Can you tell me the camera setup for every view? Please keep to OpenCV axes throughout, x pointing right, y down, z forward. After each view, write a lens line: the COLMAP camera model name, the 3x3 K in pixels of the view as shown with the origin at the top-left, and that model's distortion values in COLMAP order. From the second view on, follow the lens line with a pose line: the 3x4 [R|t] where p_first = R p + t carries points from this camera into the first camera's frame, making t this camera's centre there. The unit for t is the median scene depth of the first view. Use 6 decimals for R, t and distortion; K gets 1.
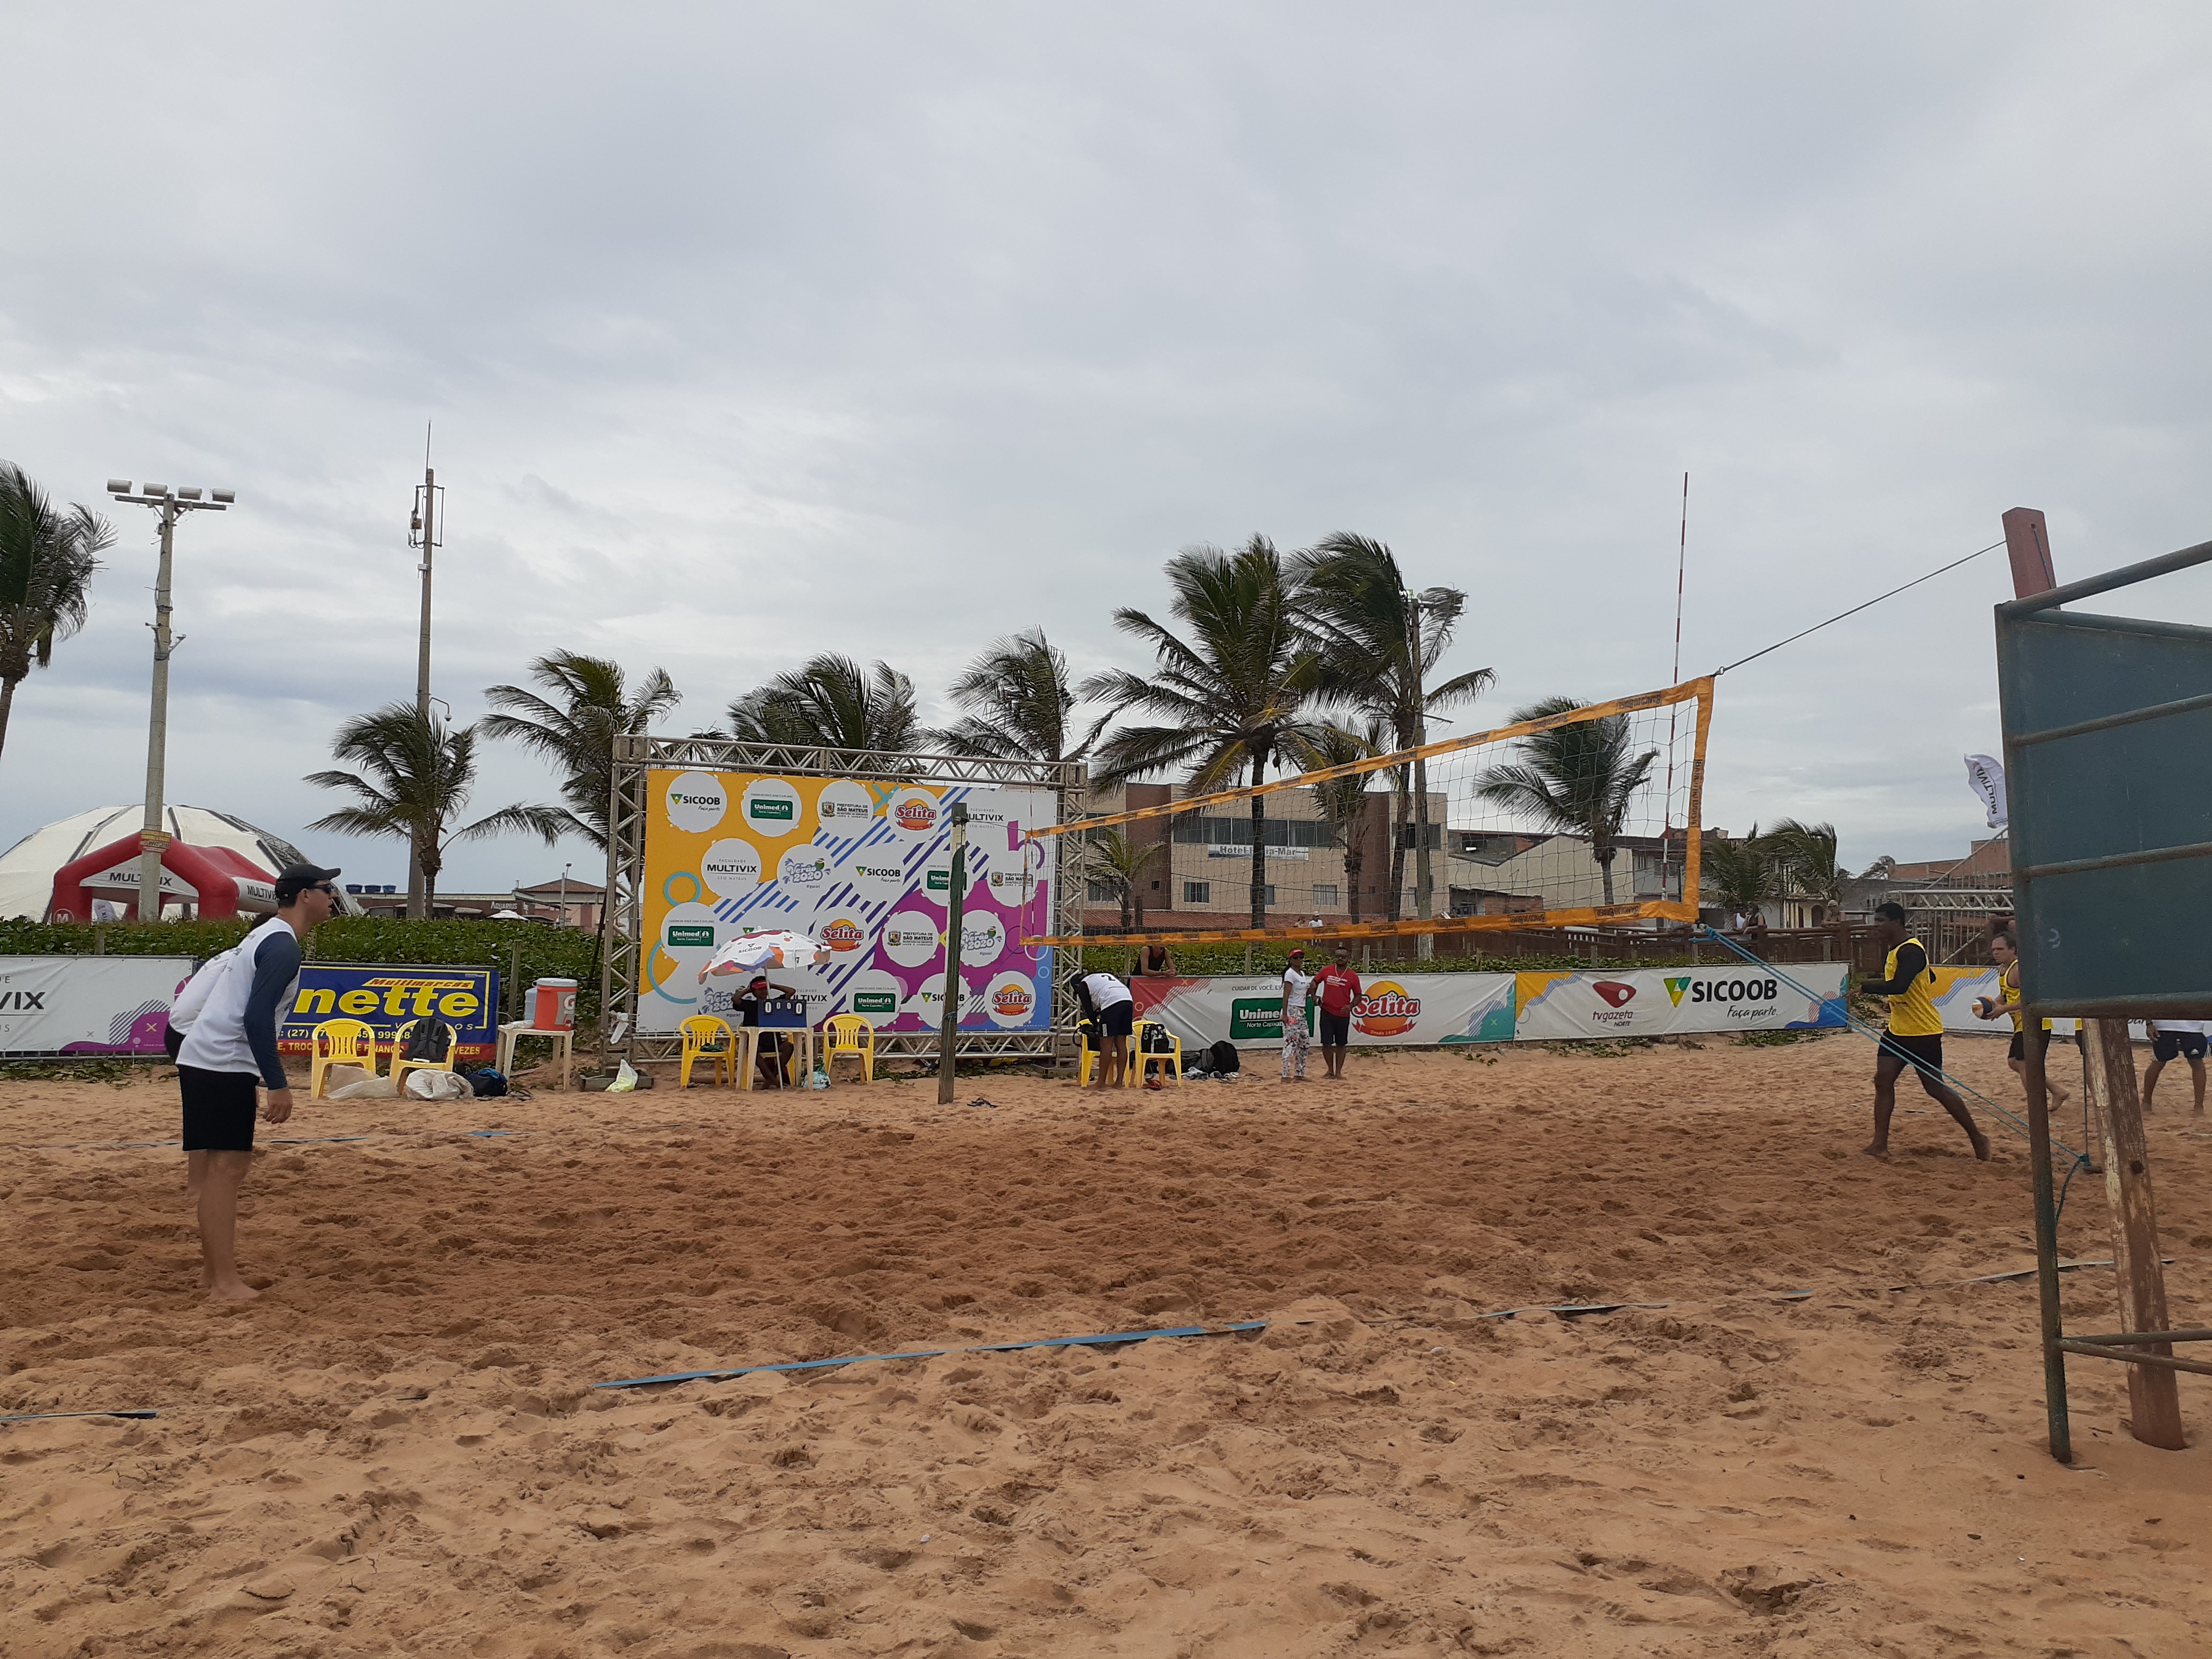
lens RADIAL K [[1751.9, 0, 1096.2], [0, 1751.9, 825.2], [0, 0, 1]] dist [0.055424, -0.082547]
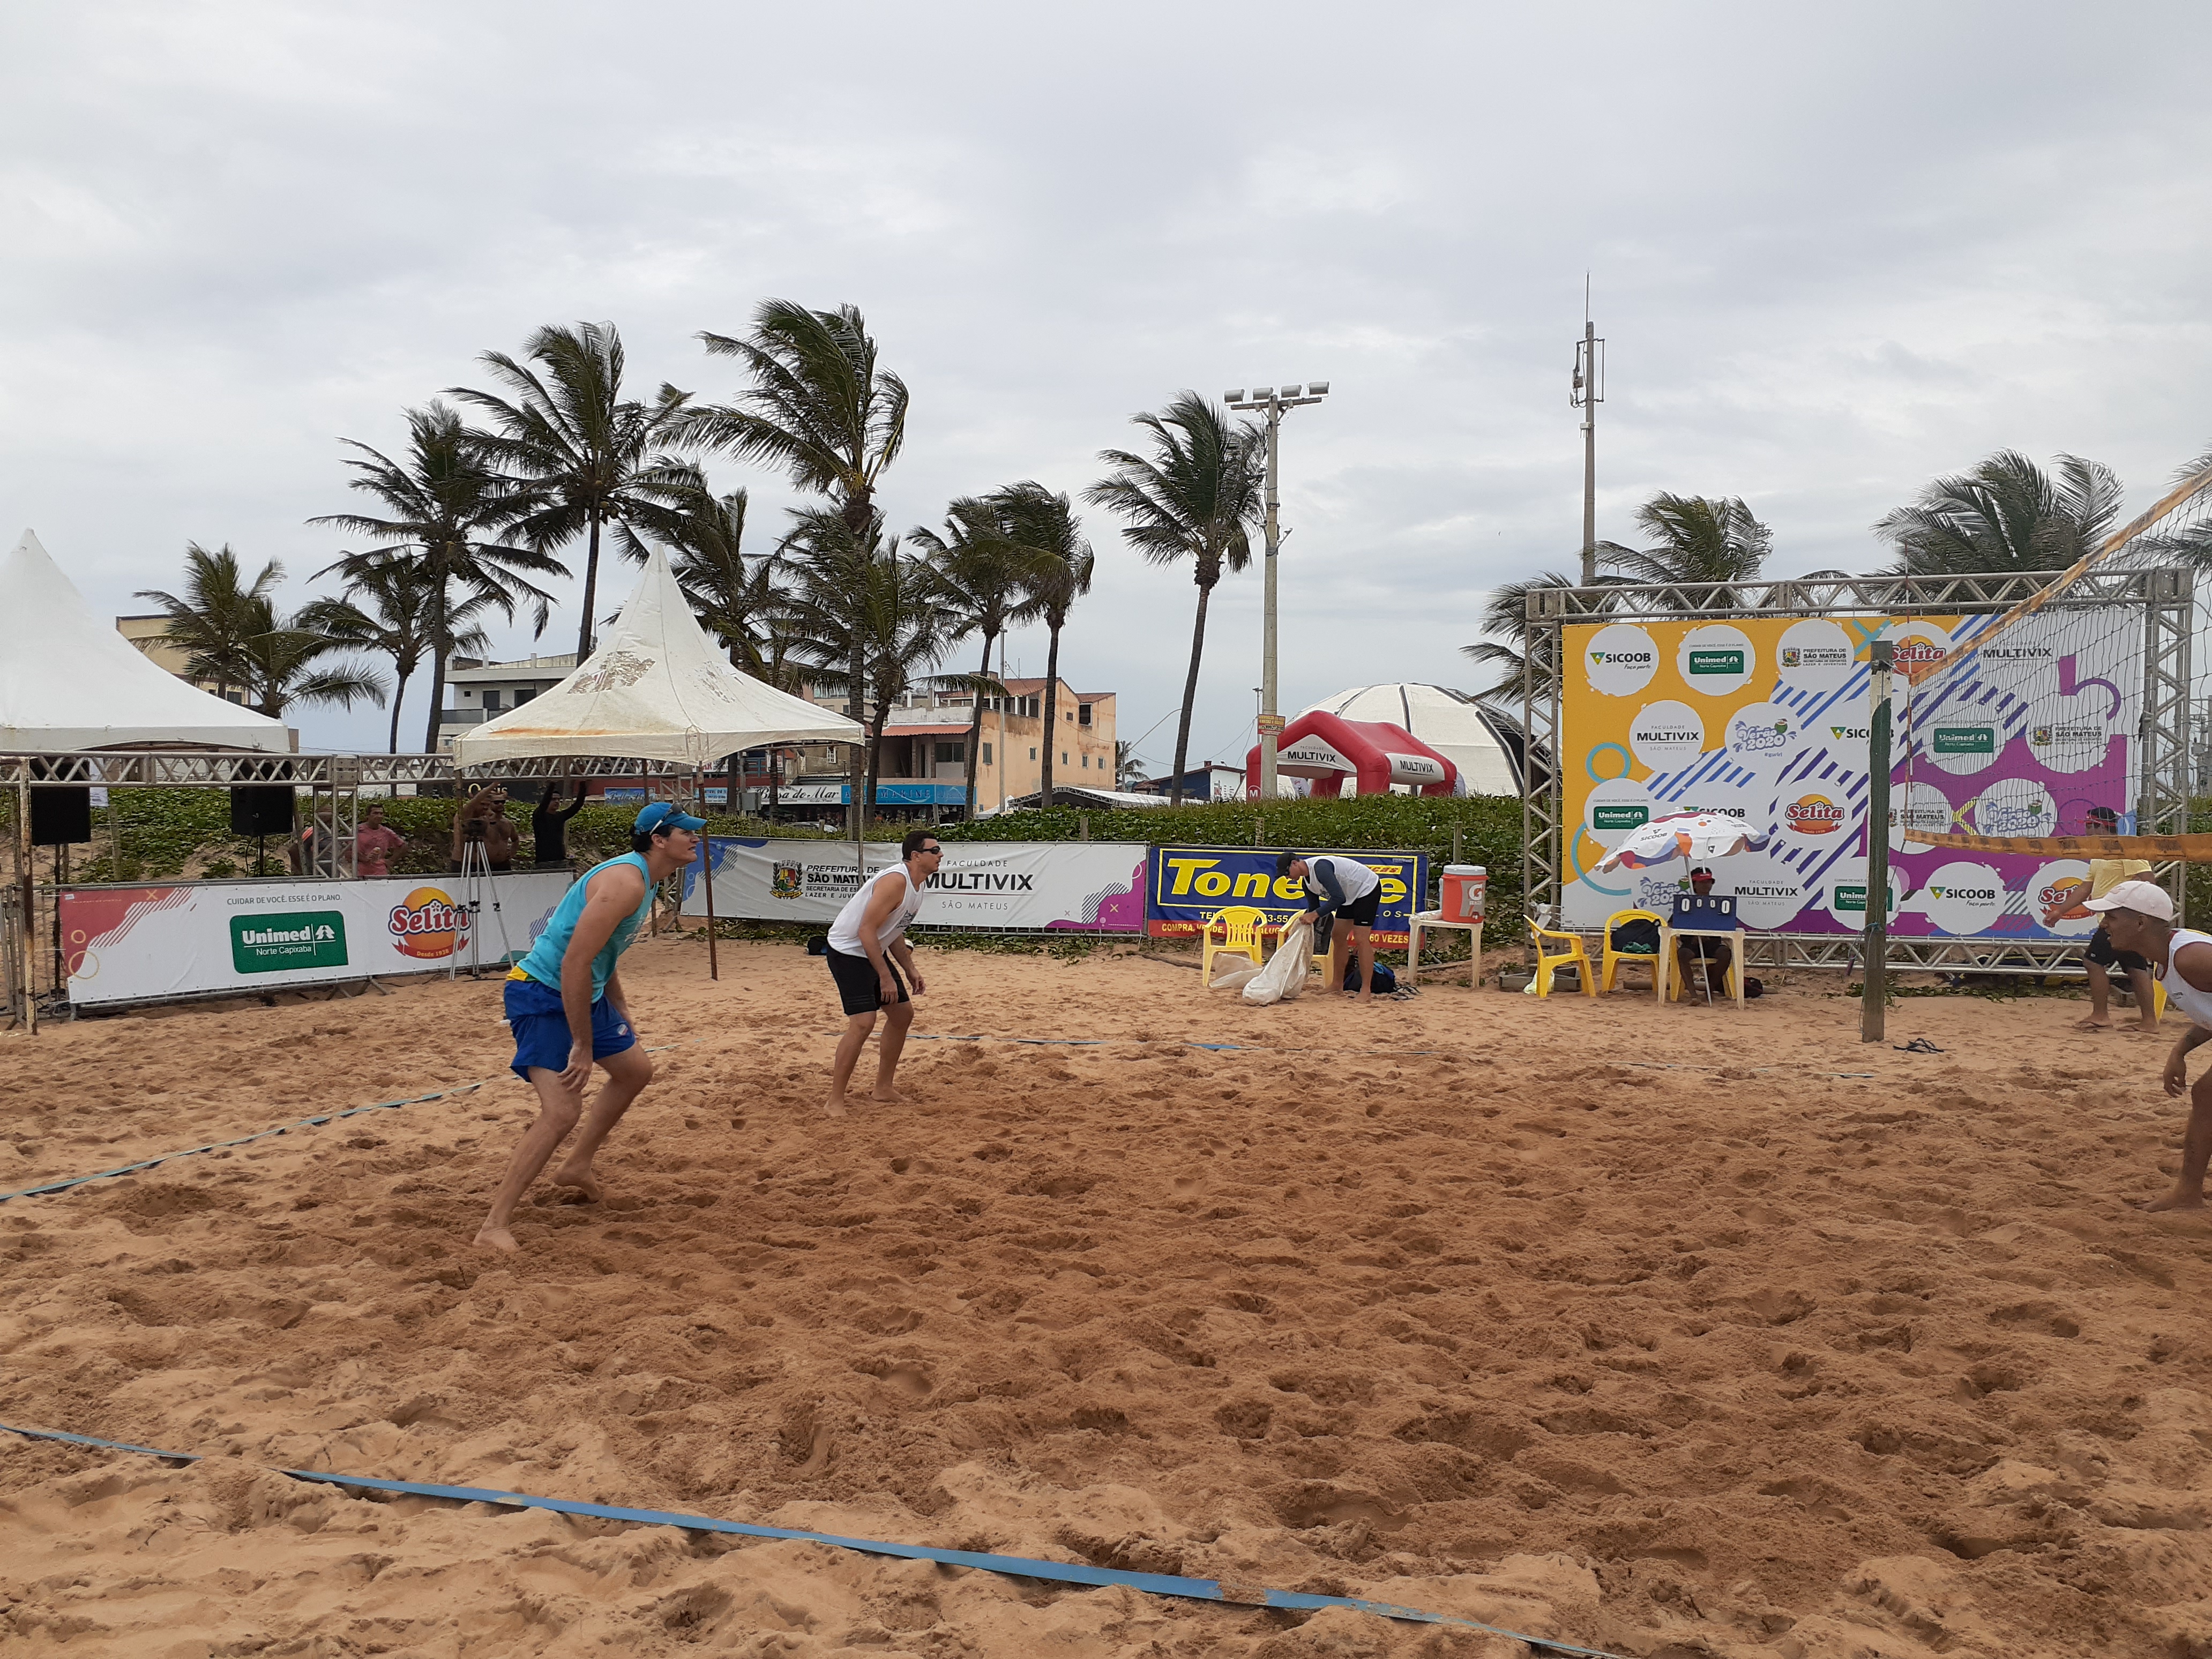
lens RADIAL K [[1751.9, 0, 1105.6], [0, 1751.9, 843.6], [0, 0, 1]] dist [0.055424, -0.082547]
pose [[0.765702, 0.000828, -0.643196, 0.126257], [0.058313, 0.995792, 0.070702, 0.000269], [0.640547, -0.091644, 0.762431, 0.174822]]
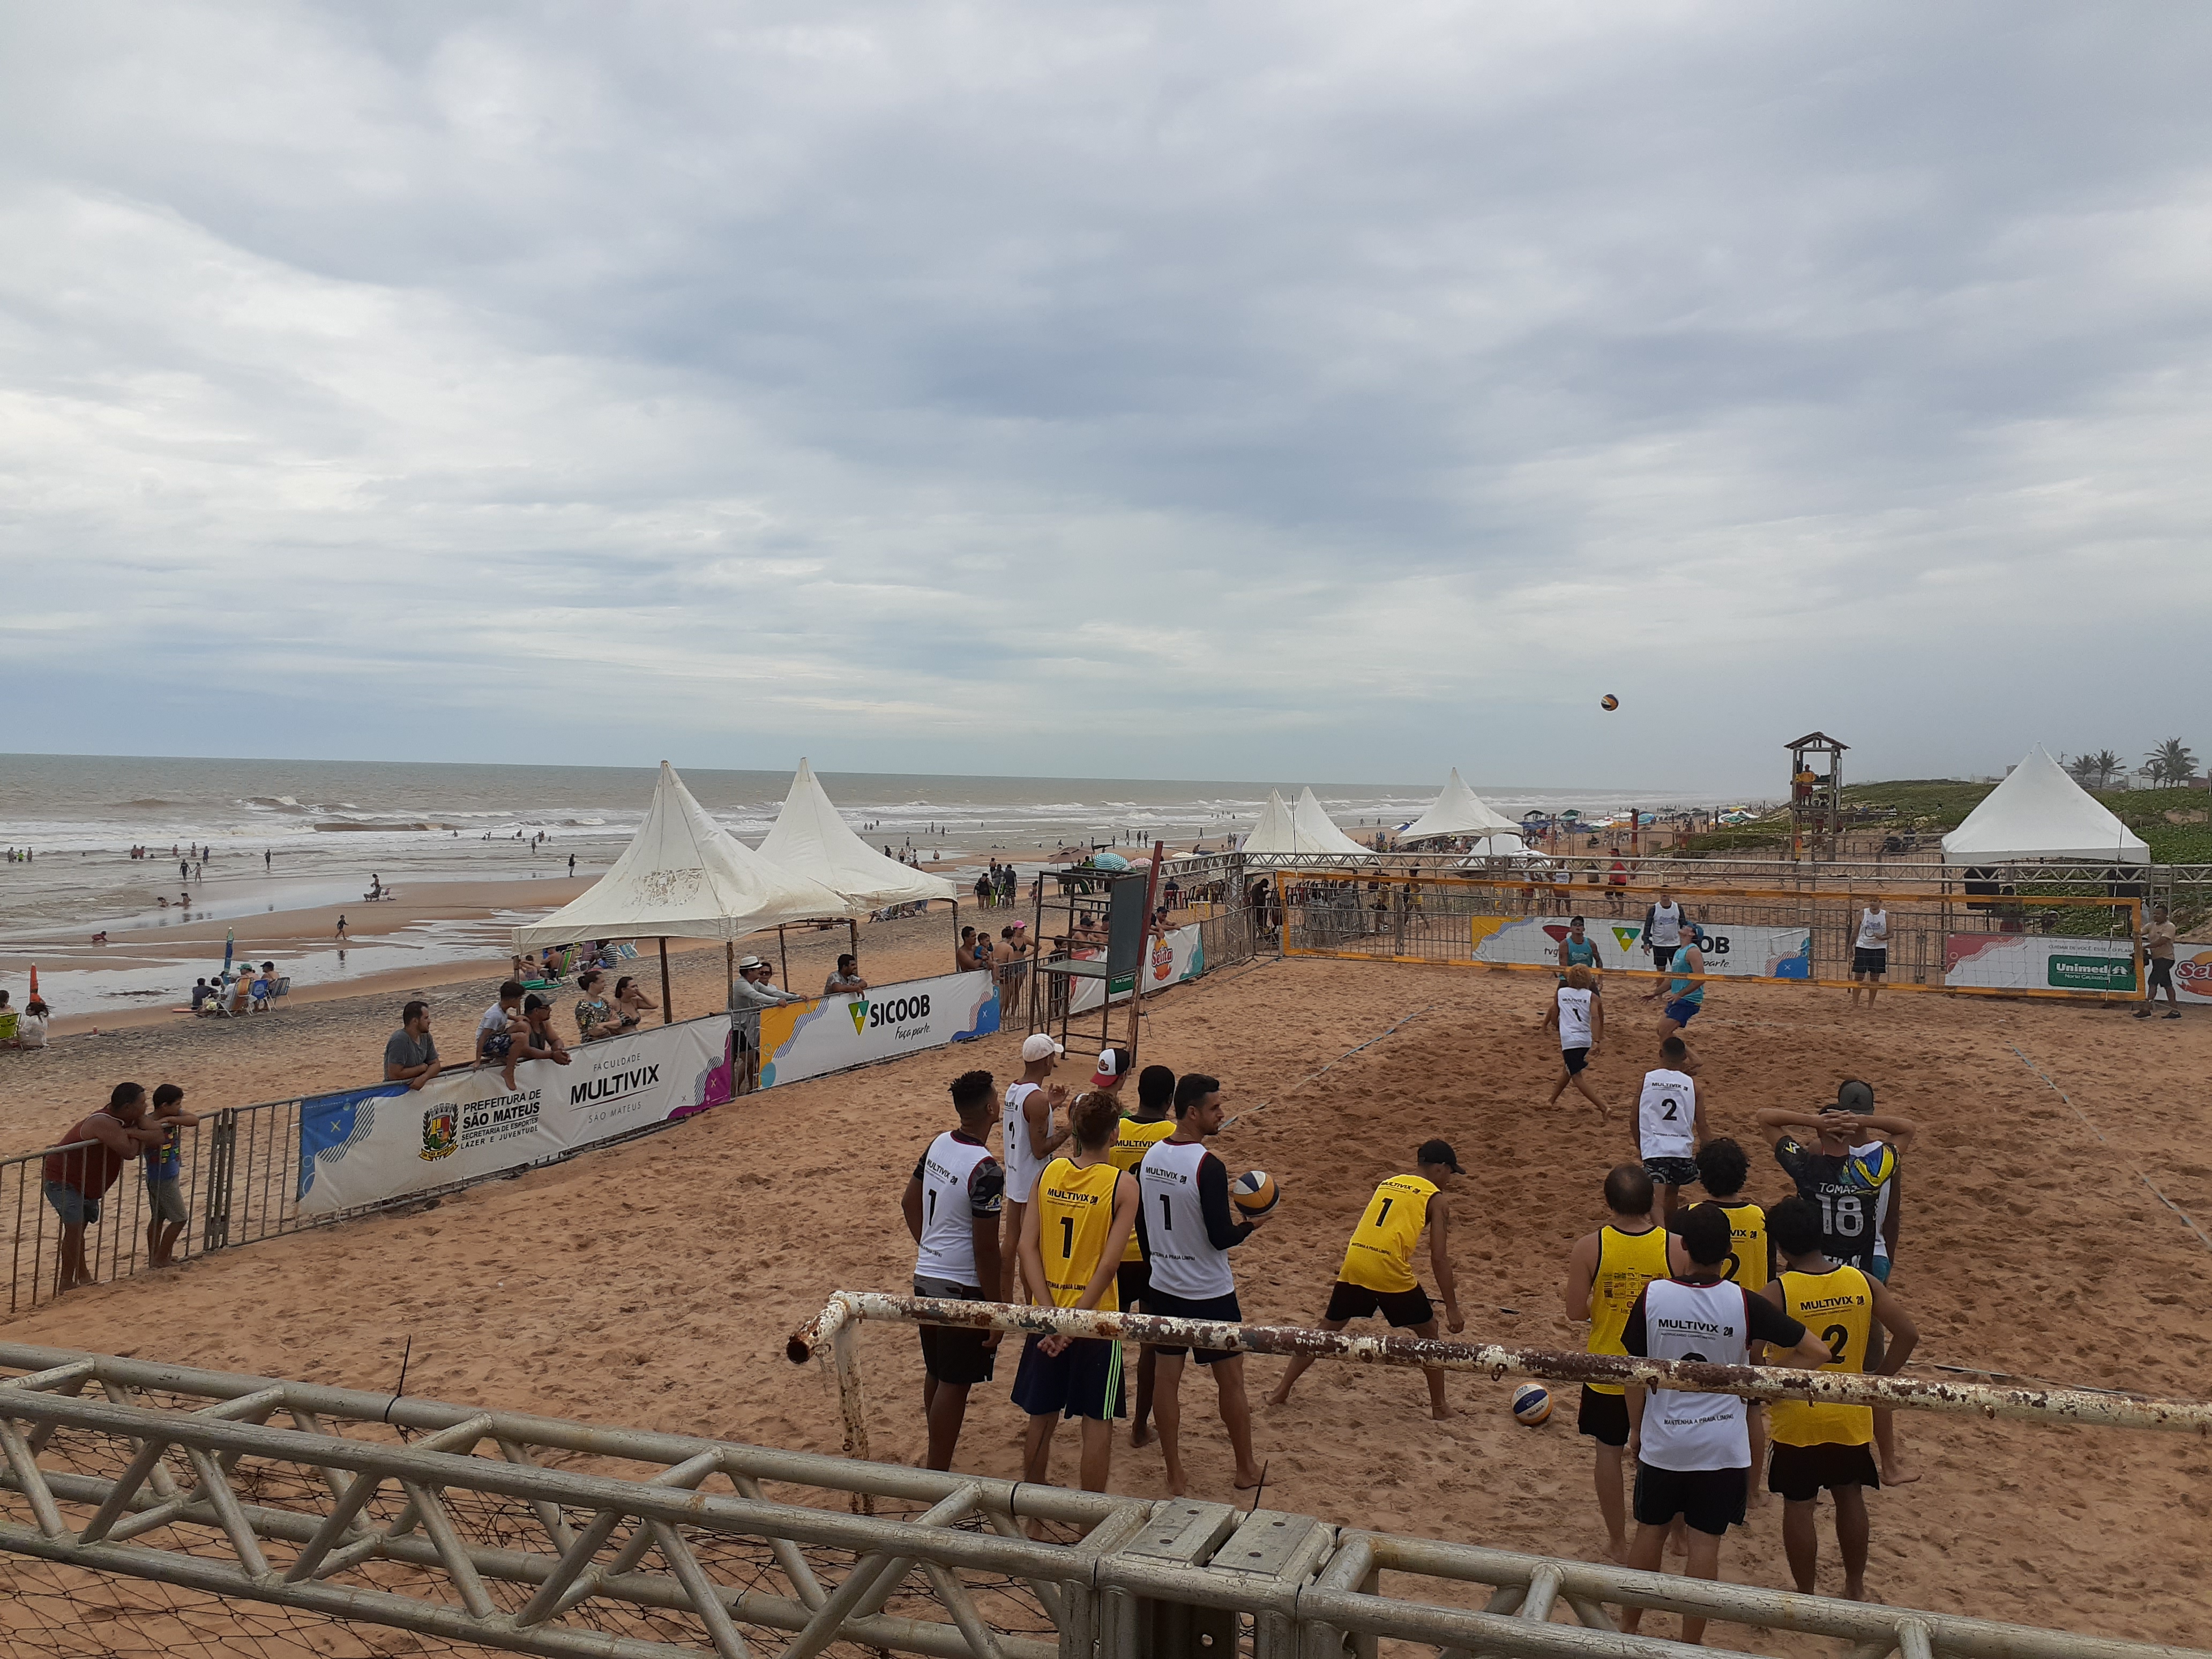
lens RADIAL K [[1751.9, 0, 1094.6], [0, 1751.9, 861.4], [0, 0, 1]] dist [0.055424, -0.082547]
pose [[-0.680450, 0.021224, -0.732487, 0.904254], [0.046429, 0.998821, -0.014190, -0.025862], [0.731322, -0.043664, -0.680633, 0.933418]]
